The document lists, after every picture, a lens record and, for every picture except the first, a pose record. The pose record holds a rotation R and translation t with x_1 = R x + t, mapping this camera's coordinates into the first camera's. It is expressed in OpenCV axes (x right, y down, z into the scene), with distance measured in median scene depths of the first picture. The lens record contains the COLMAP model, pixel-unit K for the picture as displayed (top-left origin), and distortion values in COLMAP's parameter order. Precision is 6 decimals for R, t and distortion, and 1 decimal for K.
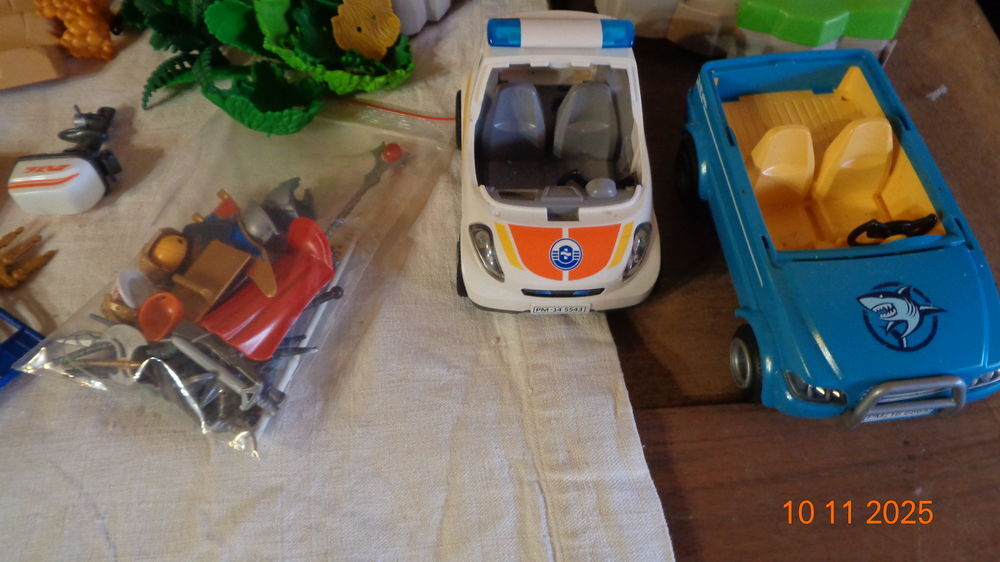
lens RADIAL K [[736.8, 0, 496.3], [0, 736.8, 282.5], [0, 0, 1]] dist [0.002306, 0.001269]
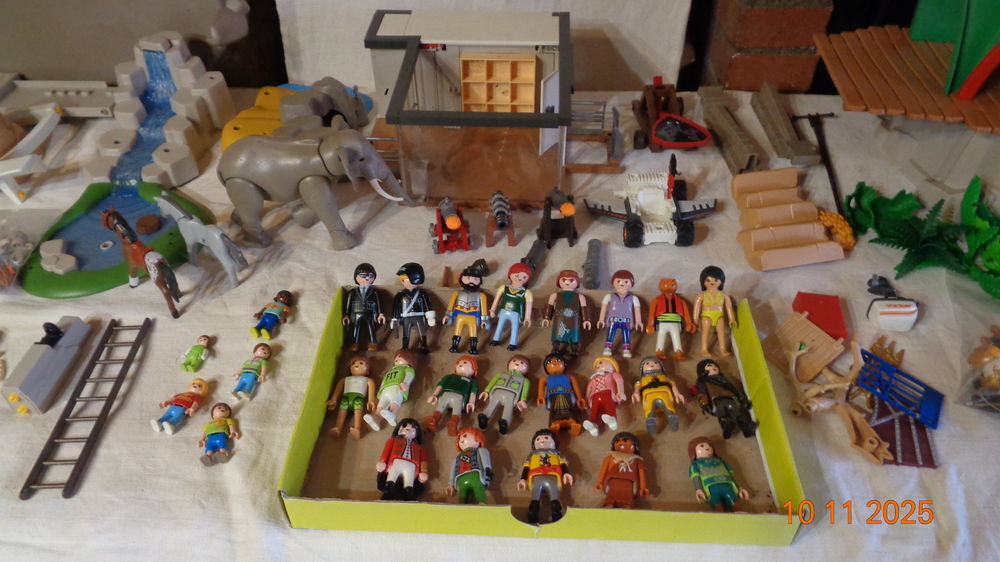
lens RADIAL K [[736.8, 0, 496.3], [0, 736.8, 282.5], [0, 0, 1]] dist [0.002306, 0.001269]
pose [[0.995832, 0.076226, -0.050090, -1.501032], [-0.086792, 0.960774, -0.263403, 0.353920], [0.028047, 0.266653, 0.963384, -0.799630]]
